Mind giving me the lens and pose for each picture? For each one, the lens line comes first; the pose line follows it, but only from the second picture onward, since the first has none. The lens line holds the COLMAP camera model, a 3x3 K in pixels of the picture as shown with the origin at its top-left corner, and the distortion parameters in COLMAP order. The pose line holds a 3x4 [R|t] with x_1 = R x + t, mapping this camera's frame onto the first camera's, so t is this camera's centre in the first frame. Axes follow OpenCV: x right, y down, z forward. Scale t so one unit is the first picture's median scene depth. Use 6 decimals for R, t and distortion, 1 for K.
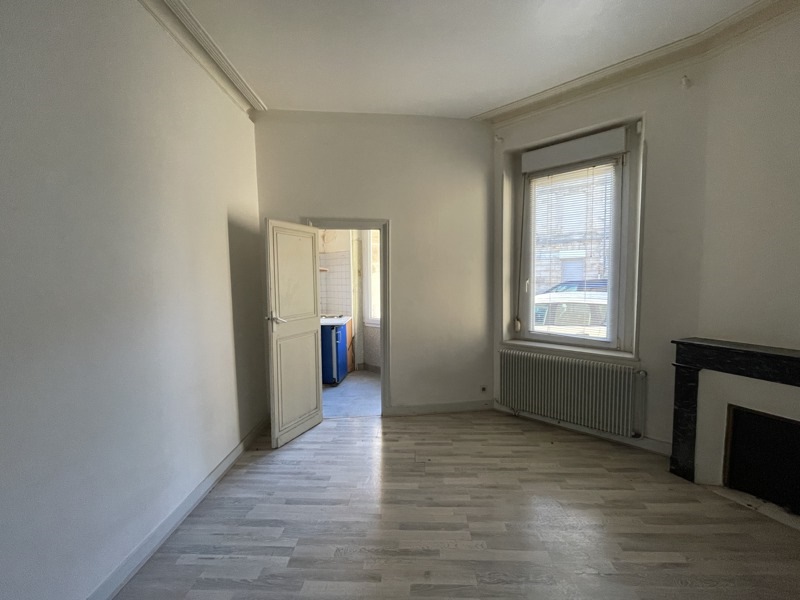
lens RADIAL K [[322.1, 0, 396.0], [0, 322.1, 300.0], [0, 0, 1]] dist [-0.001582, 0.000274]
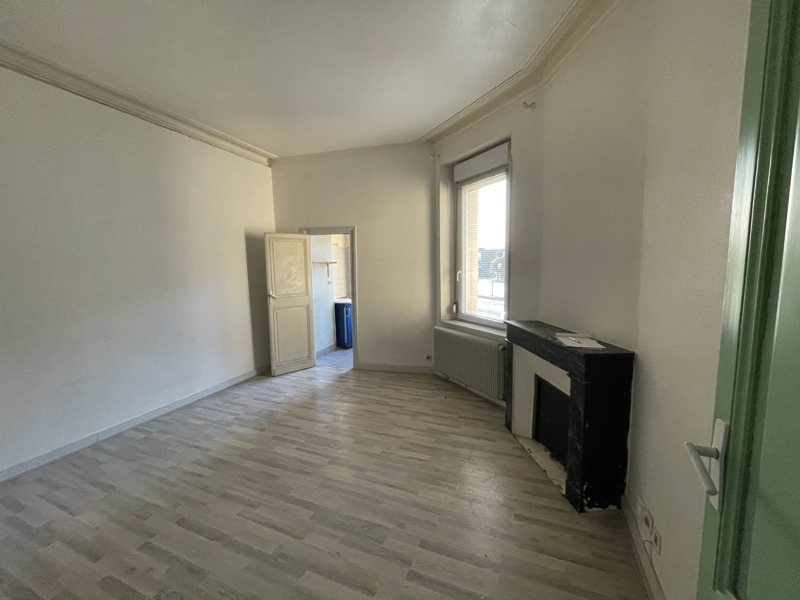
lens RADIAL K [[322.1, 0, 401.2], [0, 322.1, 302.0], [0, 0, 1]] dist [-0.001582, 0.000274]
pose [[0.934694, 0.035115, -0.353714, 0.689216], [-0.017808, 0.998485, 0.052067, -0.004234], [0.355006, -0.042368, 0.933903, -0.231411]]
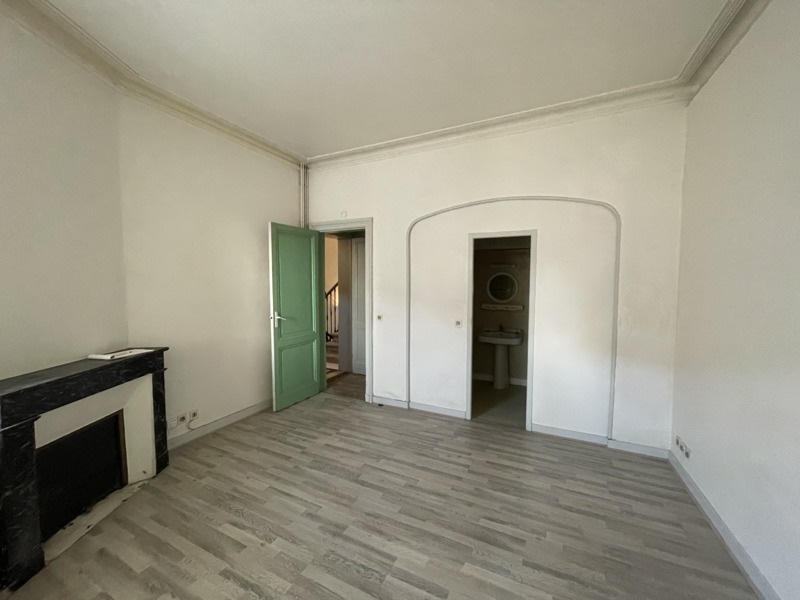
lens RADIAL K [[322.1, 0, 402.1], [0, 322.1, 300.5], [0, 0, 1]] dist [-0.001582, 0.000274]
pose [[-0.910792, -0.009925, 0.412747, -0.117214], [0.040348, 0.992786, 0.112907, -0.081511], [-0.410890, 0.119489, -0.903821, 0.924001]]
